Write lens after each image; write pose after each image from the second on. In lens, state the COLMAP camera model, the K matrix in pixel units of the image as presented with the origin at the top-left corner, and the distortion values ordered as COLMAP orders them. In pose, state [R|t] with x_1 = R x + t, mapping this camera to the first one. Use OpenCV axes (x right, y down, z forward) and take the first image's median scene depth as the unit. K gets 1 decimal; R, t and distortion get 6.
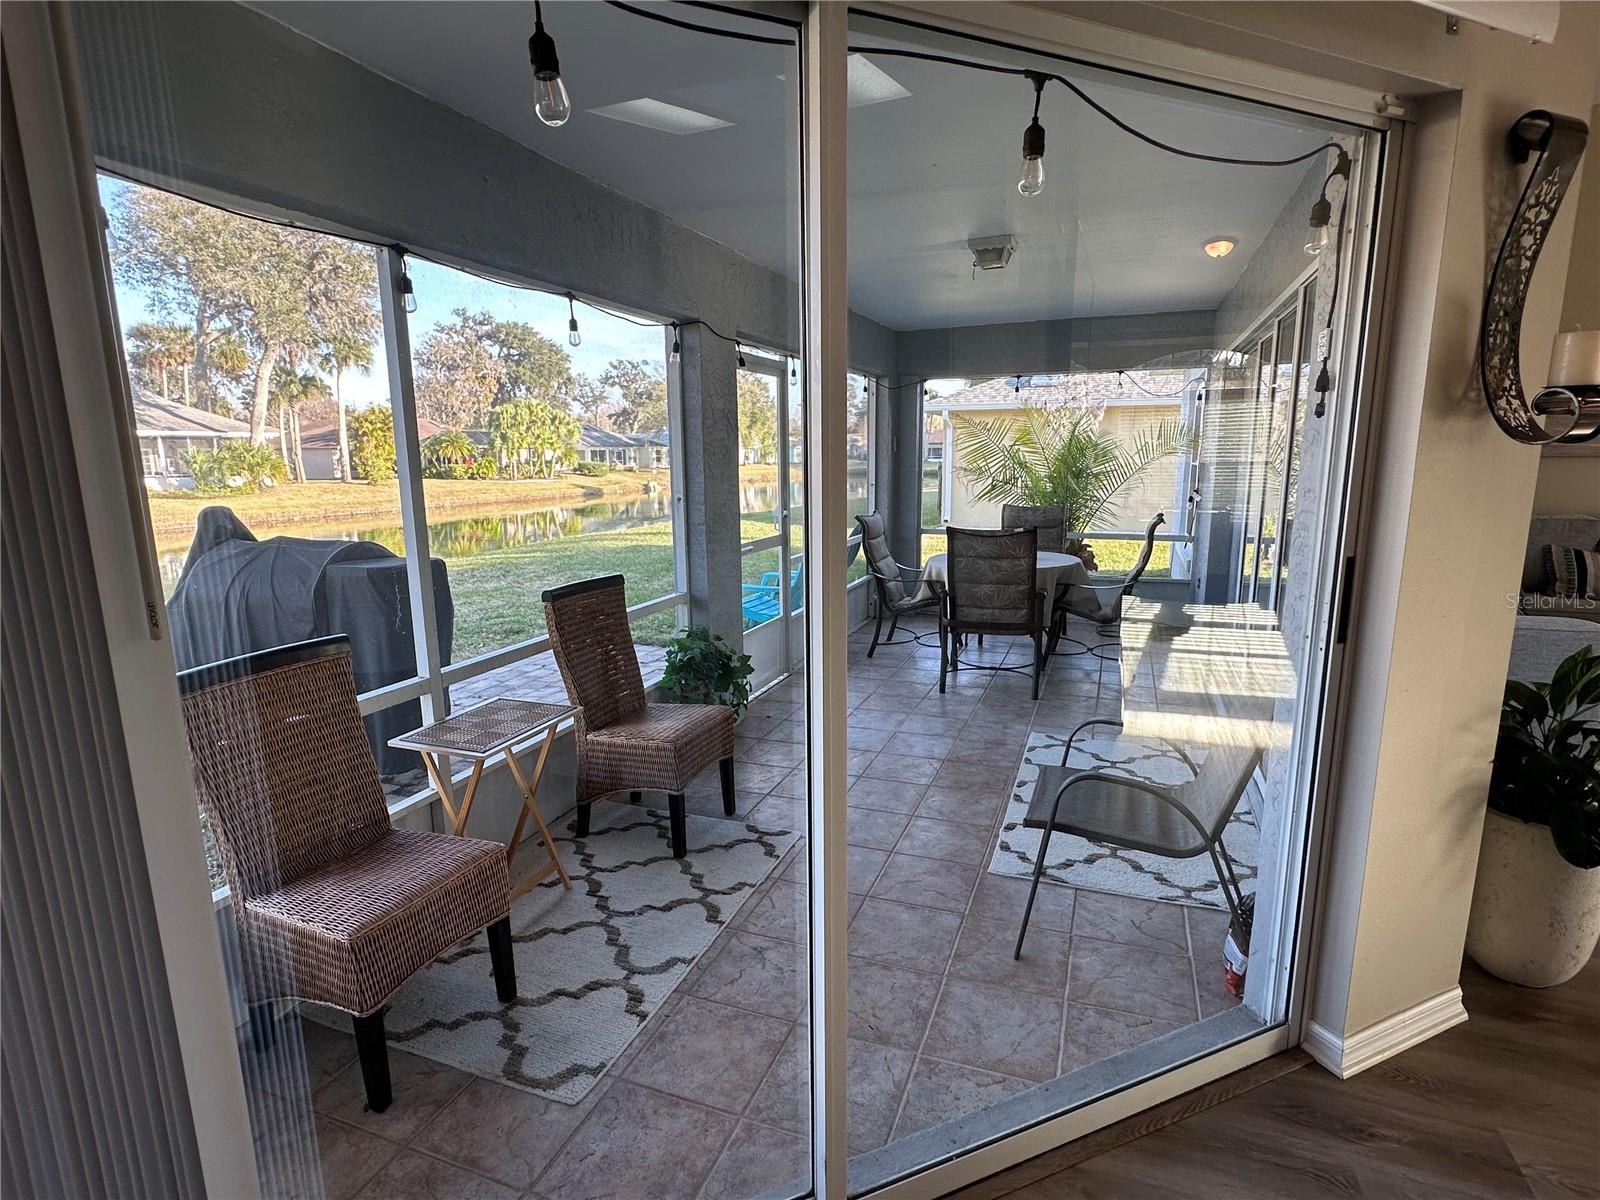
lens RADIAL K [[808.4, 0, 797.6], [0, 808.4, 607.0], [0, 0, 1]] dist [-0.004508, 0.001330]
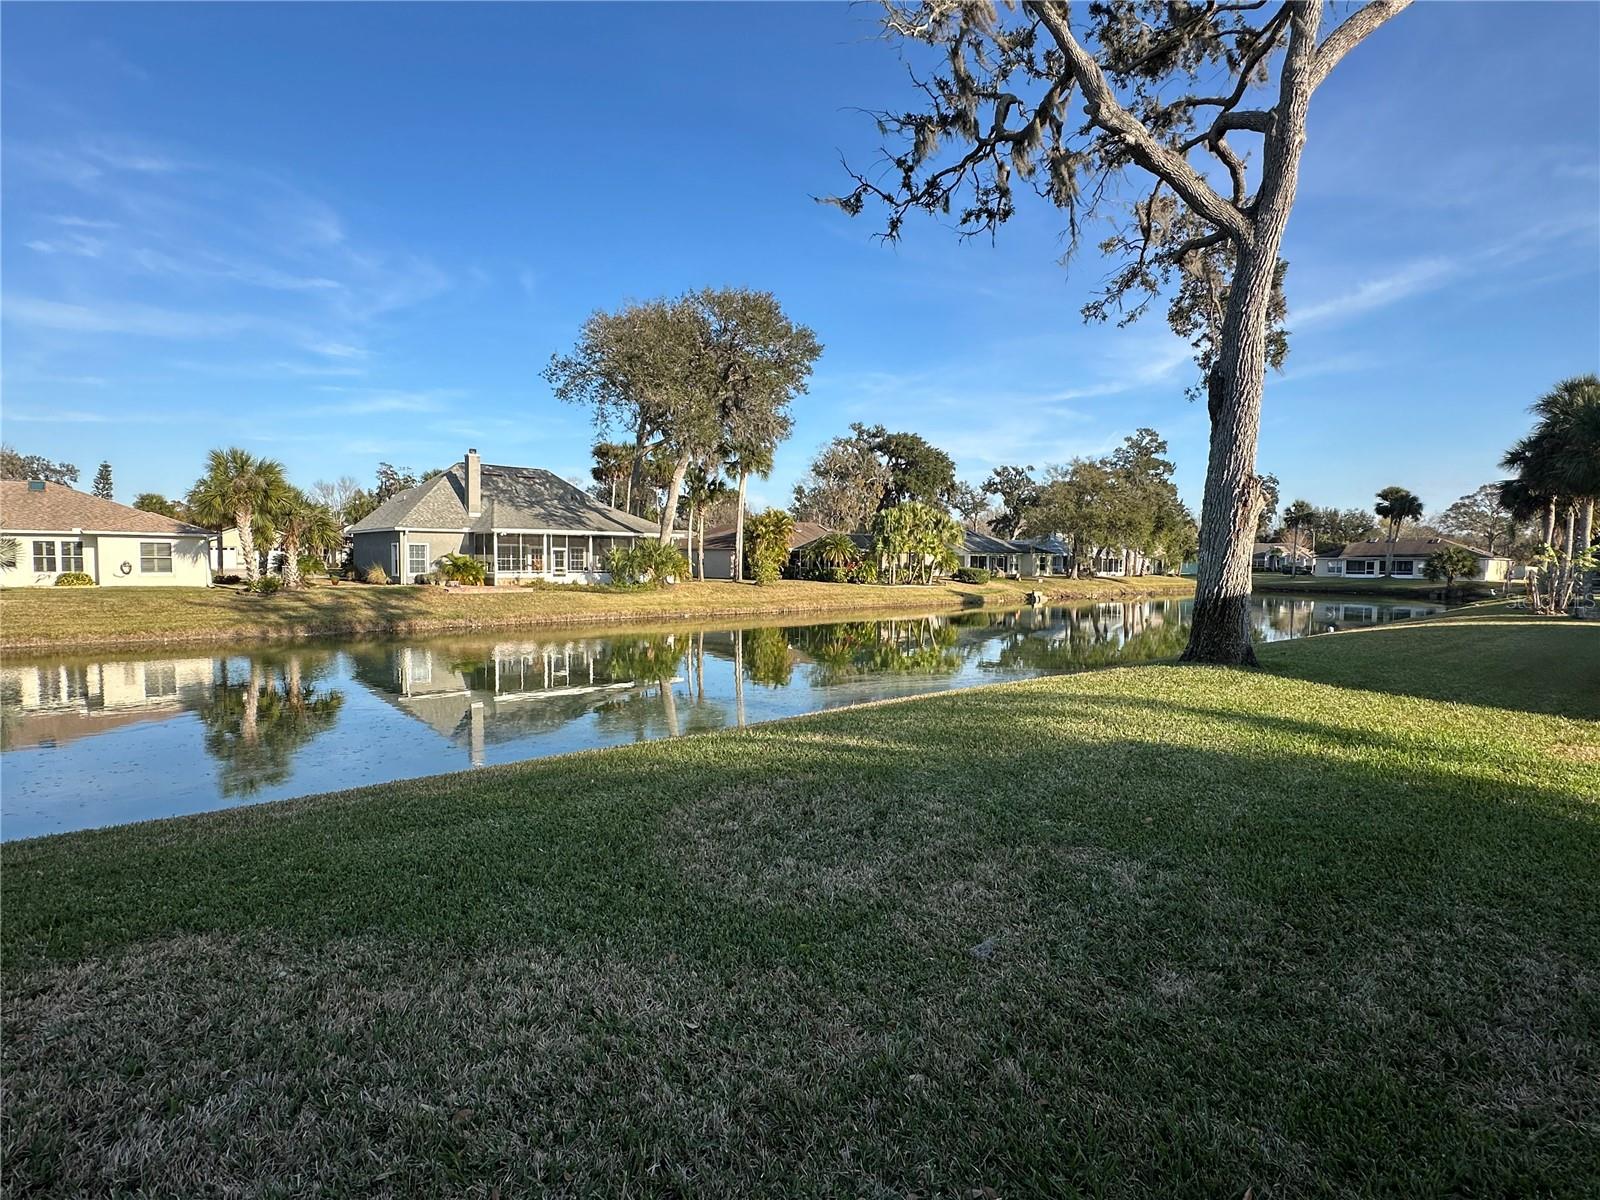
lens RADIAL K [[808.4, 0, 797.6], [0, 808.4, 607.0], [0, 0, 1]] dist [-0.004508, 0.001330]
pose [[0.900831, 0.044688, -0.431864, -0.035673], [-0.100373, 0.989178, -0.107011, -0.016864], [0.422409, 0.139746, 0.895568, 0.094916]]
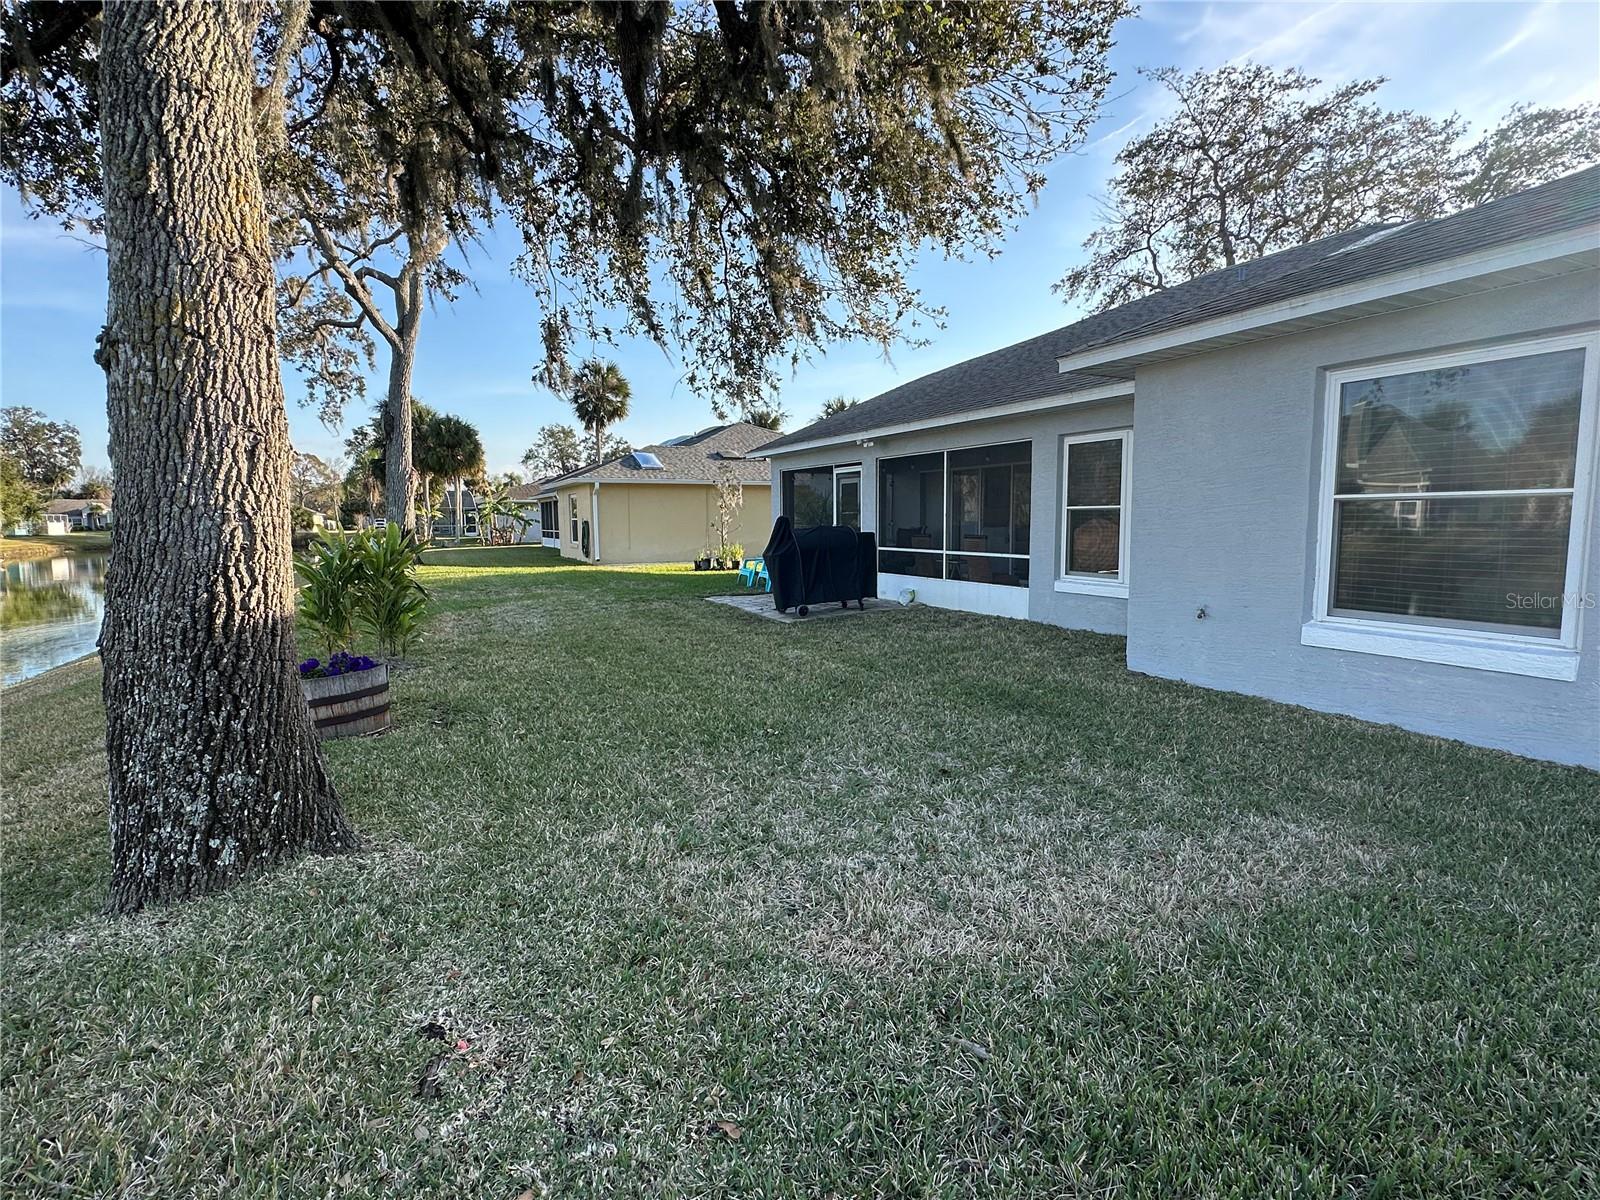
lens RADIAL K [[808.4, 0, 797.6], [0, 808.4, 607.0], [0, 0, 1]] dist [-0.004508, 0.001330]
pose [[0.667128, -0.071537, 0.741500, -0.167790], [0.136964, 0.990189, -0.027697, 0.014578], [-0.732244, 0.120036, 0.670381, -0.048336]]
